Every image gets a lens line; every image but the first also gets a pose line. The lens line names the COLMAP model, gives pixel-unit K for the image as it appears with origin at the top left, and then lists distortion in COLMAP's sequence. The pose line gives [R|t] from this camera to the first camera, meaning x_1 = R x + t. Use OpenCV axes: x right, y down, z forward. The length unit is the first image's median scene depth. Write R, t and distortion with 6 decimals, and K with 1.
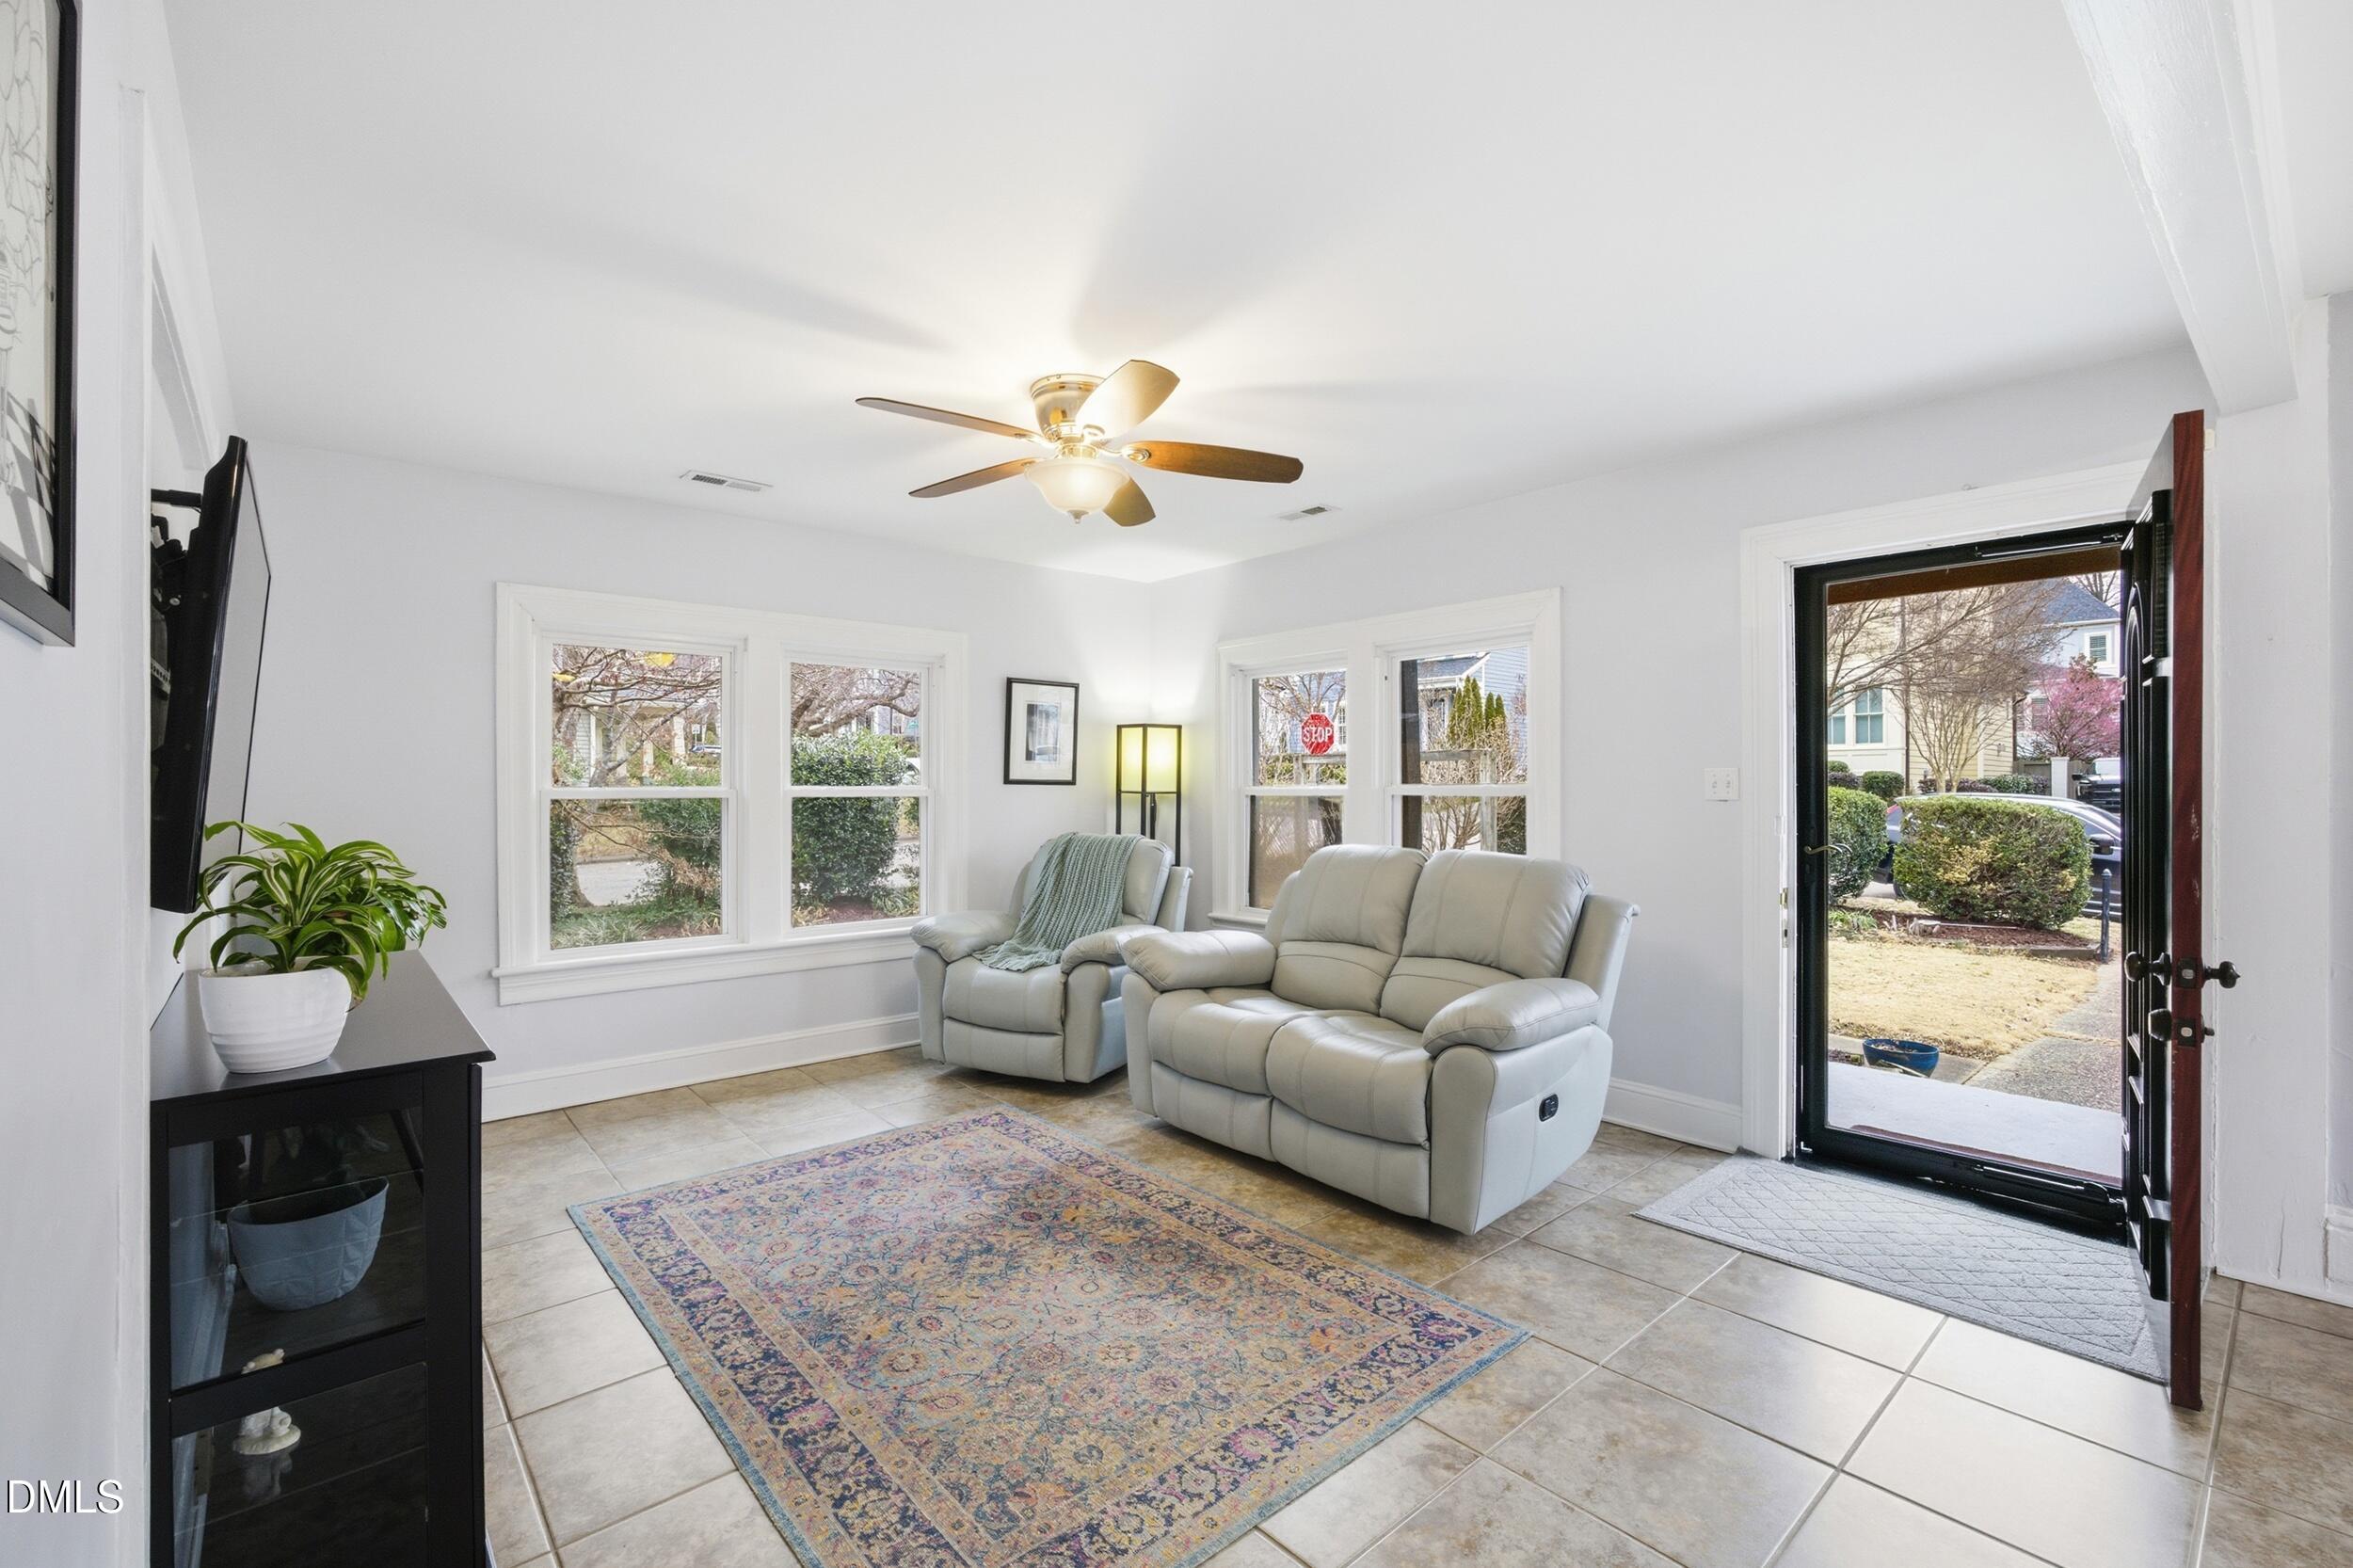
lens RADIAL K [[1009.0, 0, 1182.0], [0, 1009.0, 785.4], [0, 0, 1]] dist [-0.012802, -0.000068]
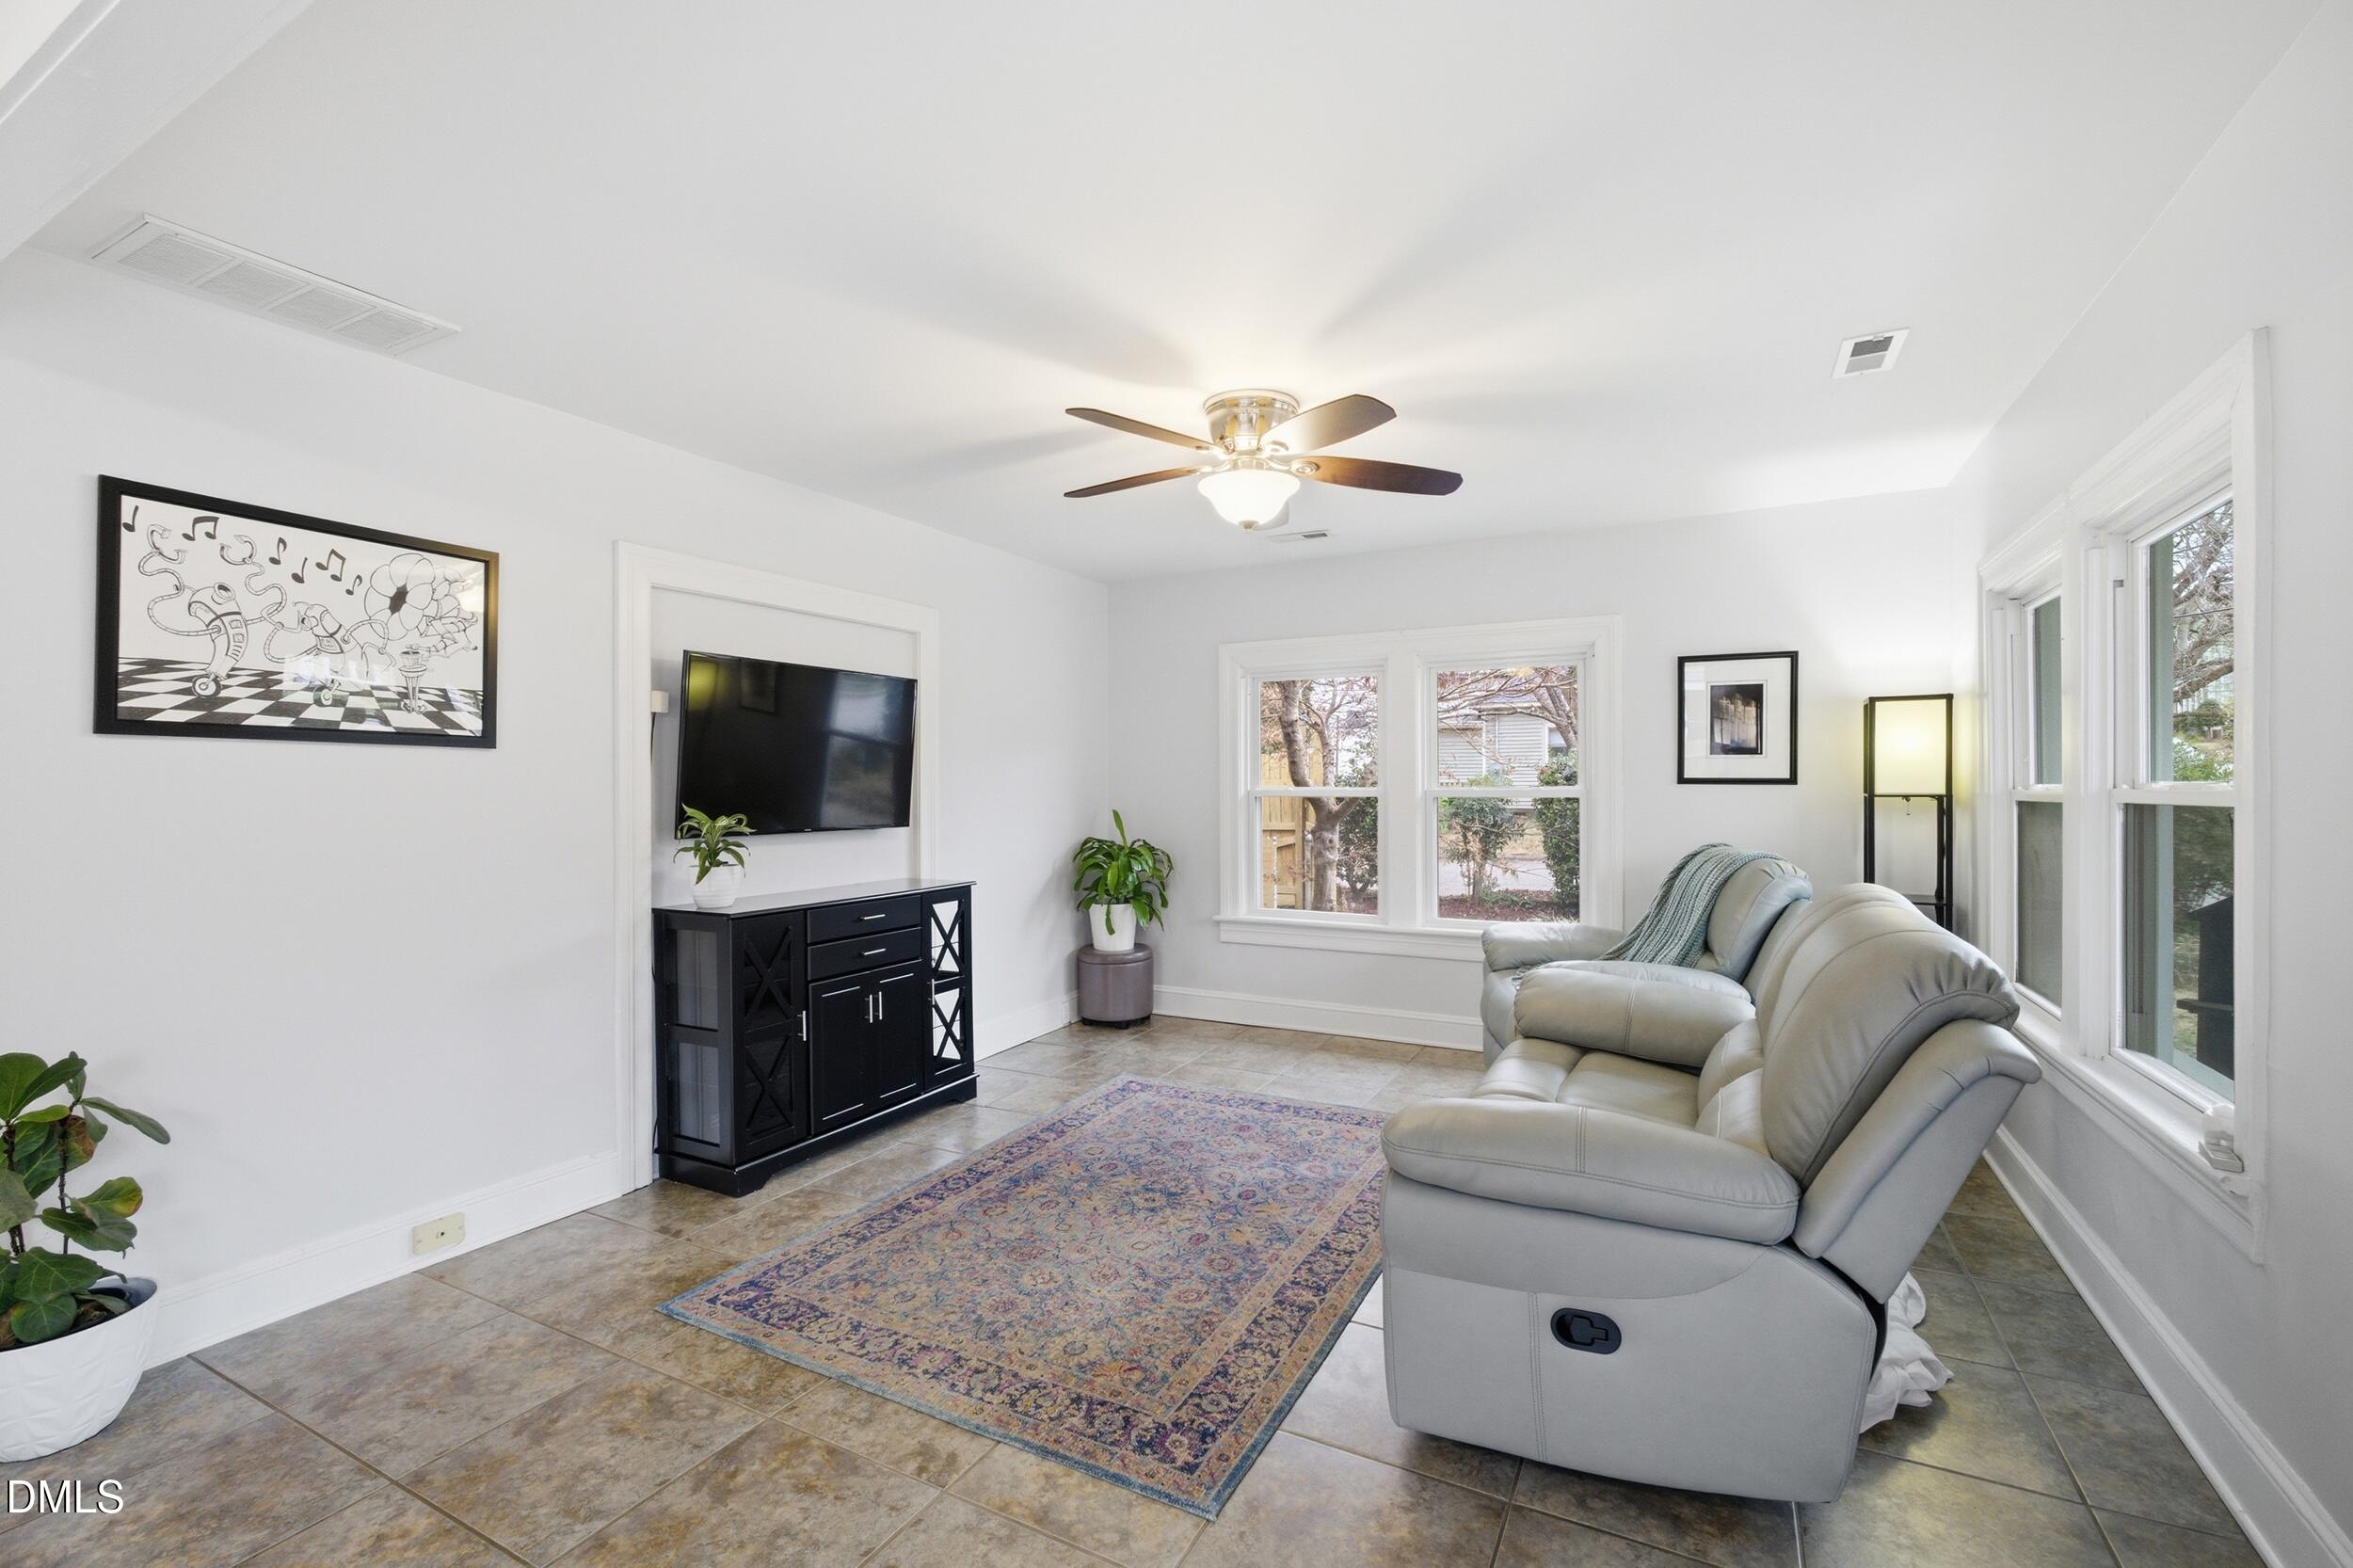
lens RADIAL K [[1009.0, 0, 1182.0], [0, 1009.0, 785.4], [0, 0, 1]] dist [-0.012802, -0.000068]
pose [[0.360875, -0.001506, -0.932613, 0.826536], [0.004604, 0.999989, 0.000167, -0.003763], [0.932603, -0.004353, 0.360878, 0.561111]]
